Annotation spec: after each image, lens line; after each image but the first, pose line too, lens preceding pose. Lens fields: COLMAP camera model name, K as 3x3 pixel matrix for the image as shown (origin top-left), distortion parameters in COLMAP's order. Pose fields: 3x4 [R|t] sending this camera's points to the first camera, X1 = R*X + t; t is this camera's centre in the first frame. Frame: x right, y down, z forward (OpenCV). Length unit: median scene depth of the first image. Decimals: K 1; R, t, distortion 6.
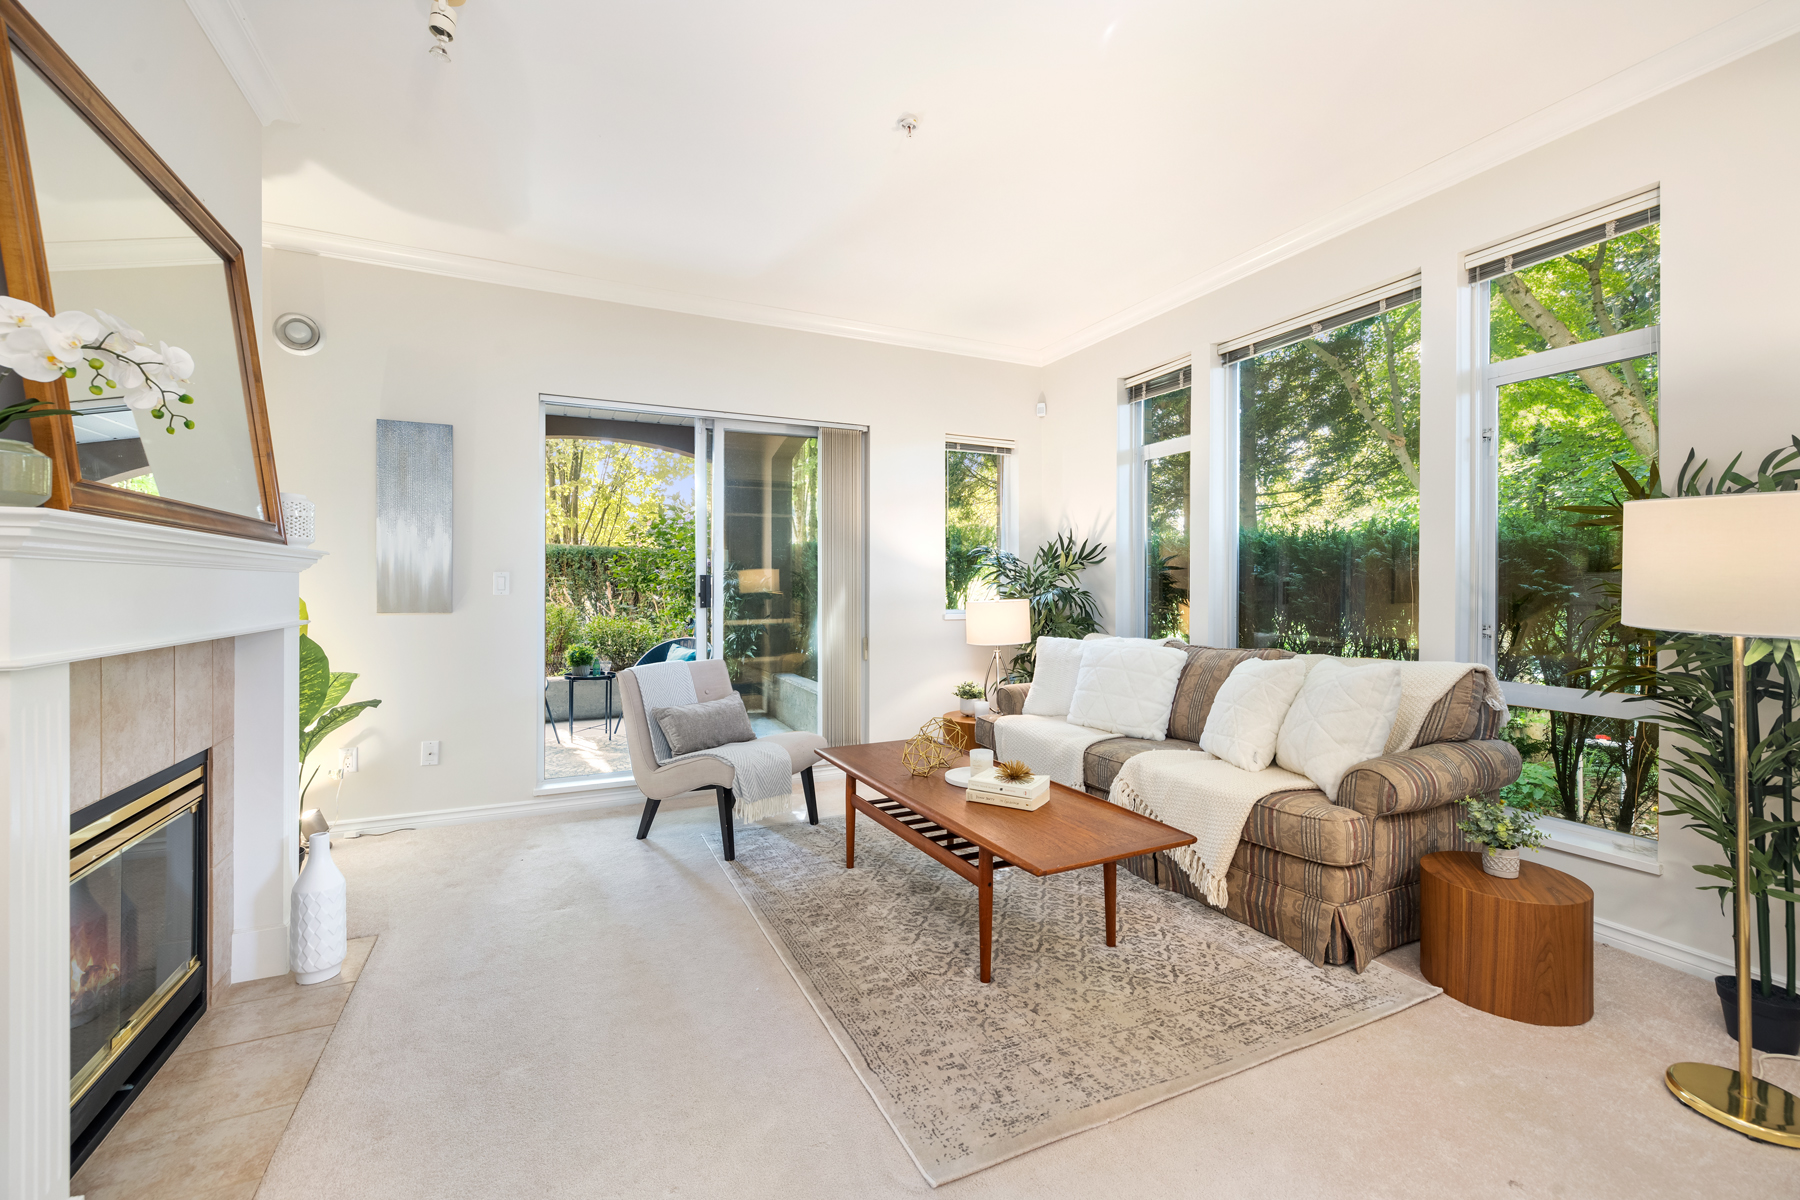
lens RADIAL K [[753.9, 0, 903.5], [0, 753.9, 584.8], [0, 0, 1]] dist [-0.001349, 0.000230]
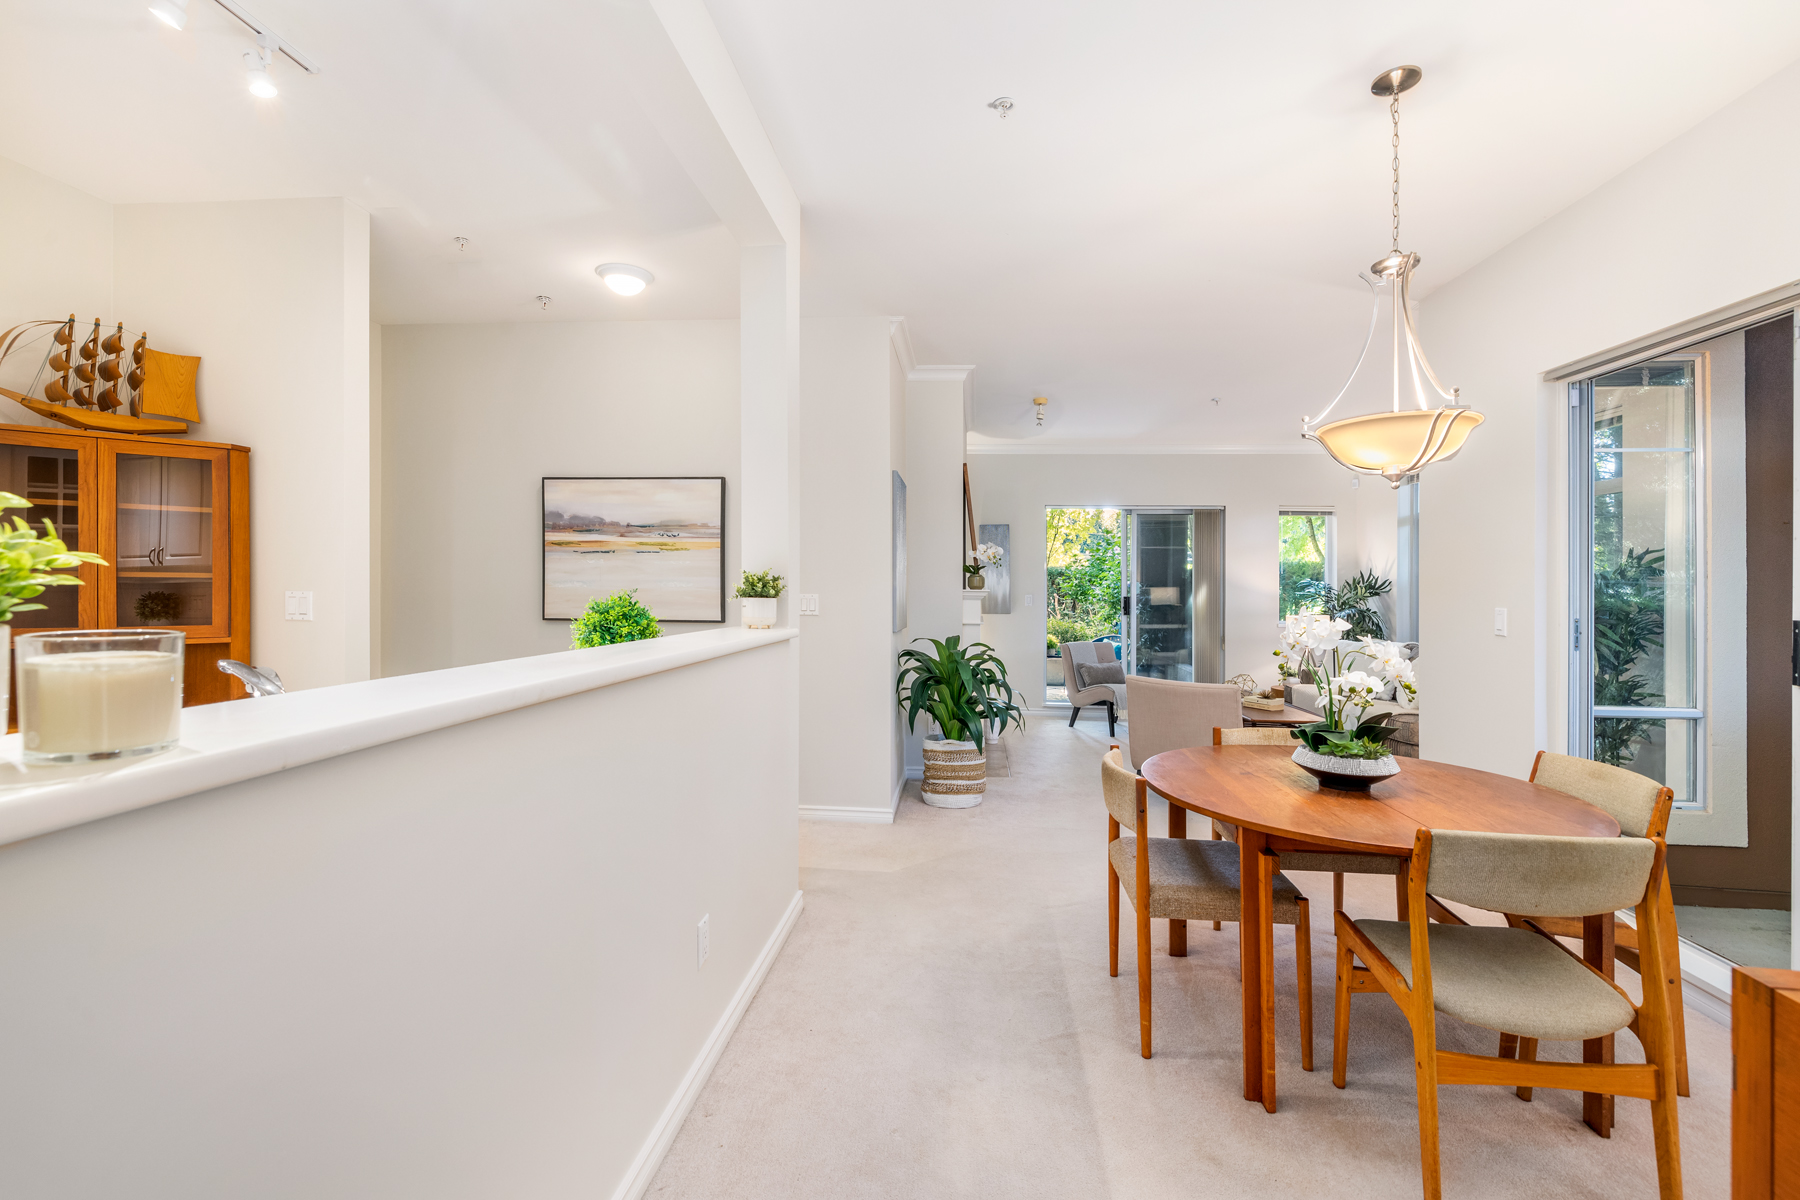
lens RADIAL K [[774.9, 0, 900.0], [0, 774.9, 600.0], [0, 0, 1]] dist [-0.035934, -0.000026]
pose [[0.862415, 0.017380, -0.505903, 0.318074], [-0.010673, 0.999813, 0.016153, -0.045904], [0.506089, -0.008531, 0.862439, -1.341935]]
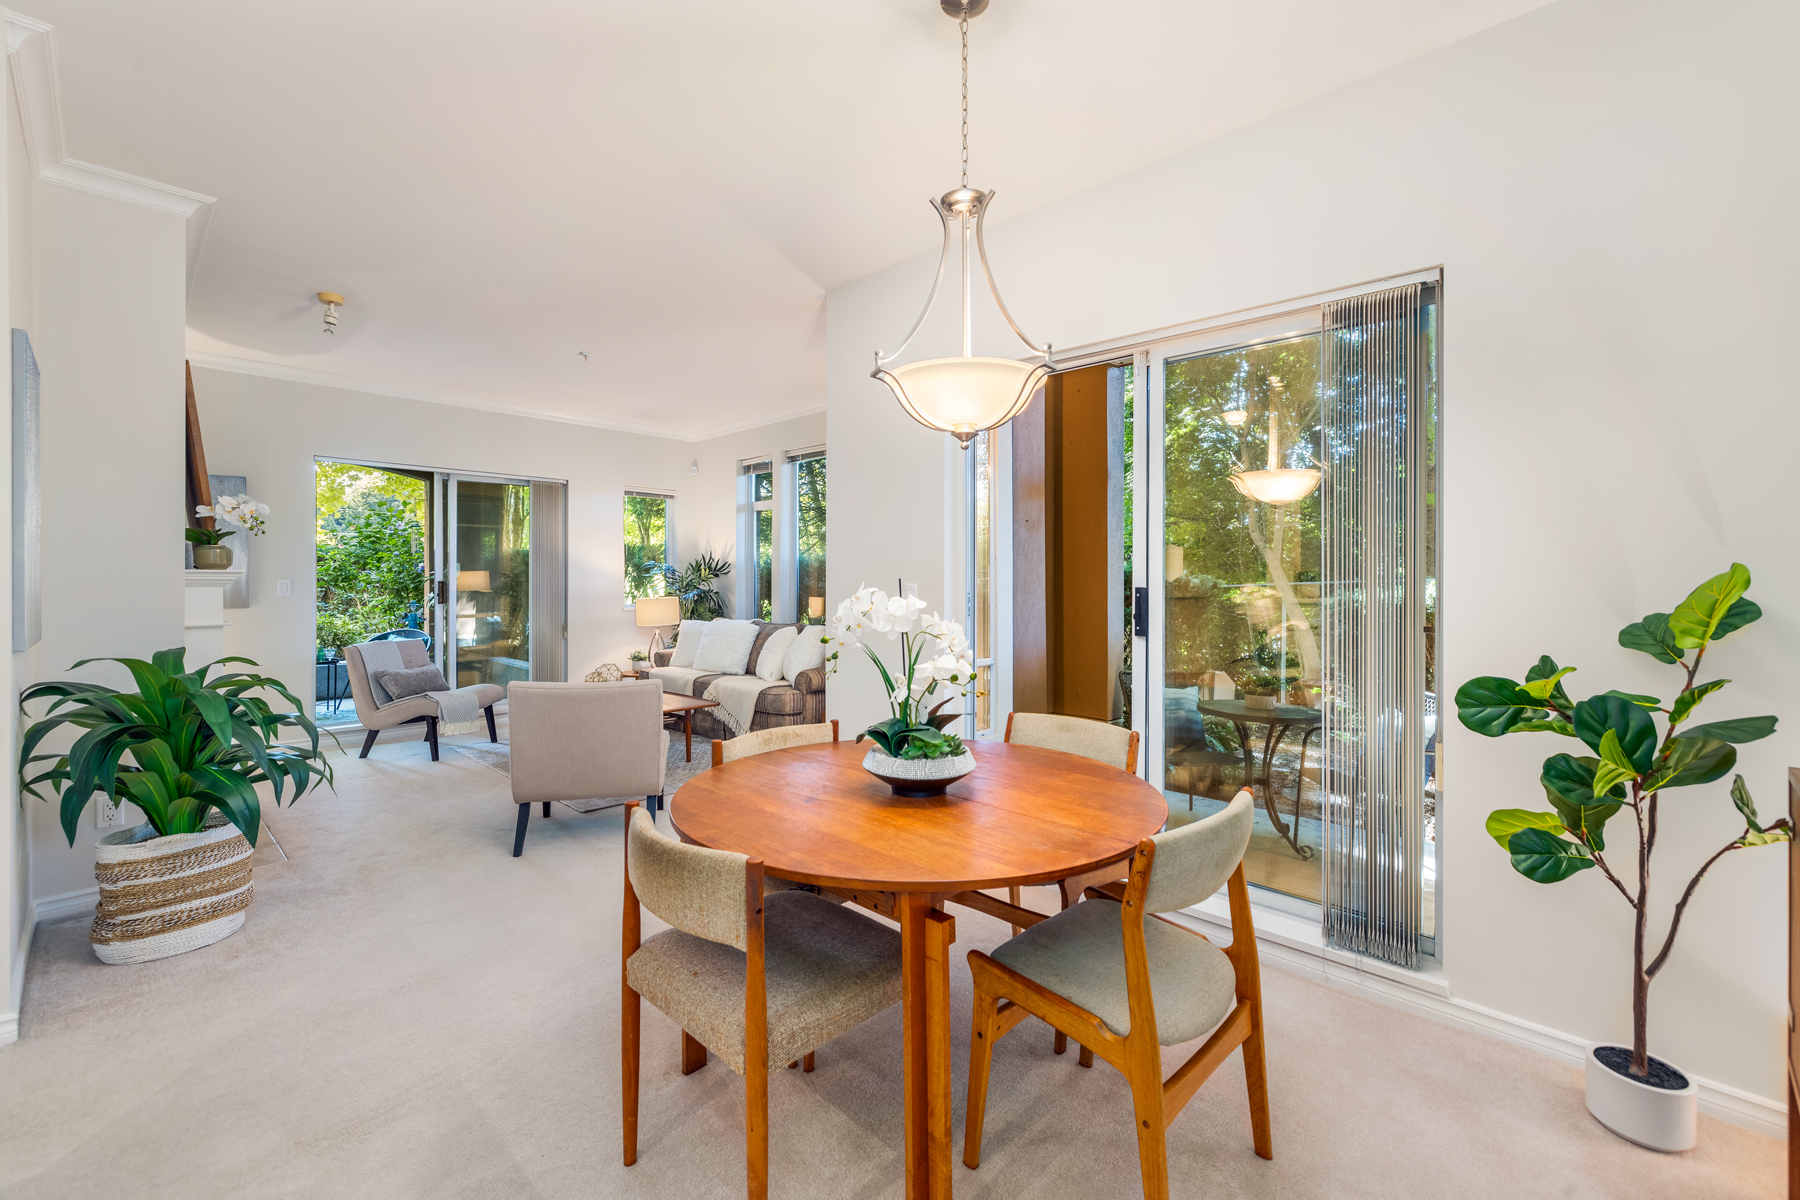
lens RADIAL K [[761.6, 0, 905.5], [0, 761.6, 578.7], [0, 0, 1]] dist [0.022973, -0.000040]
pose [[0.936323, 0.002787, 0.351130, 0.078783], [-0.003079, 0.999995, 0.000274, -0.033059], [-0.351128, -0.001337, 0.936327, -1.058793]]
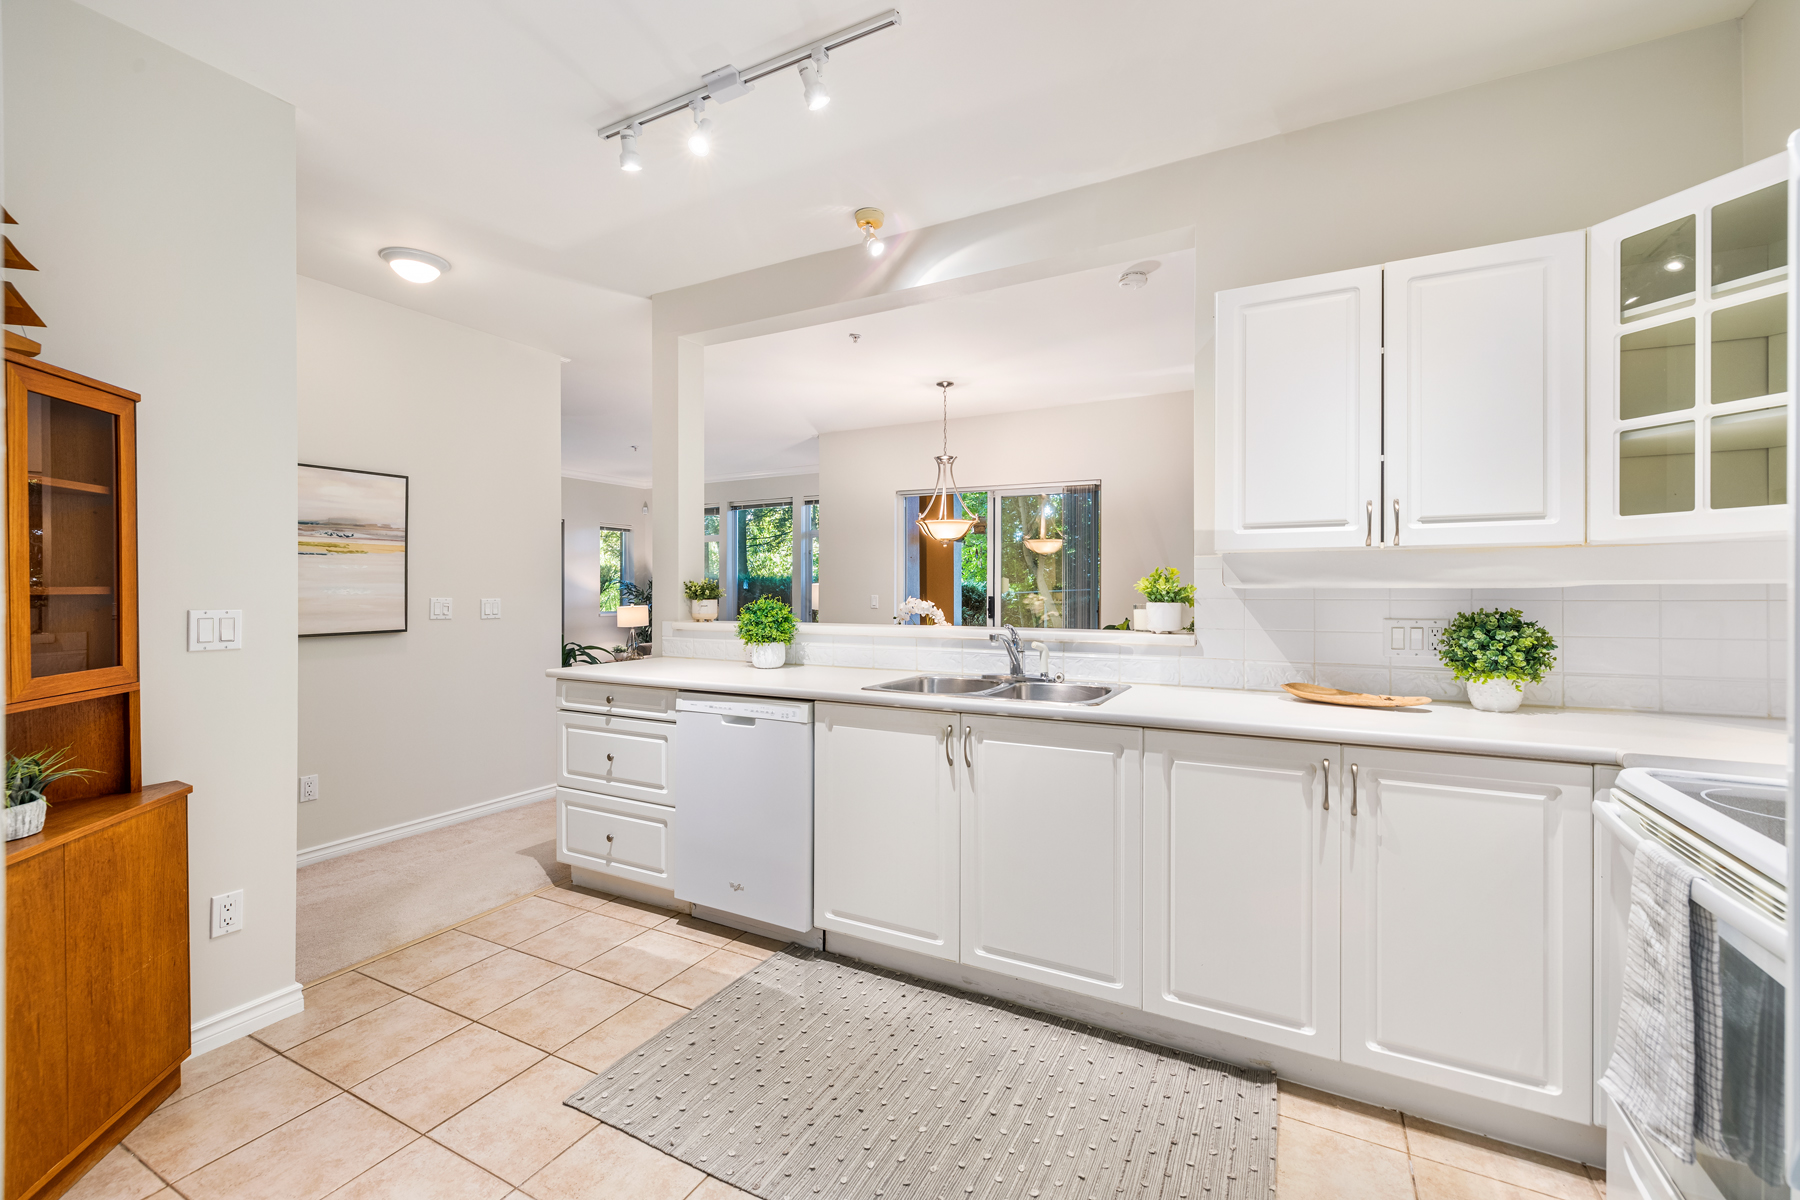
lens RADIAL K [[741.1, 0, 909.9], [0, 741.1, 588.4], [0, 0, 1]] dist [0.000301, 0.000054]
pose [[0.800402, -0.003416, 0.599454, -0.812579], [0.002377, 0.999994, 0.002526, -0.053426], [-0.599459, -0.000597, 0.800405, -1.859366]]
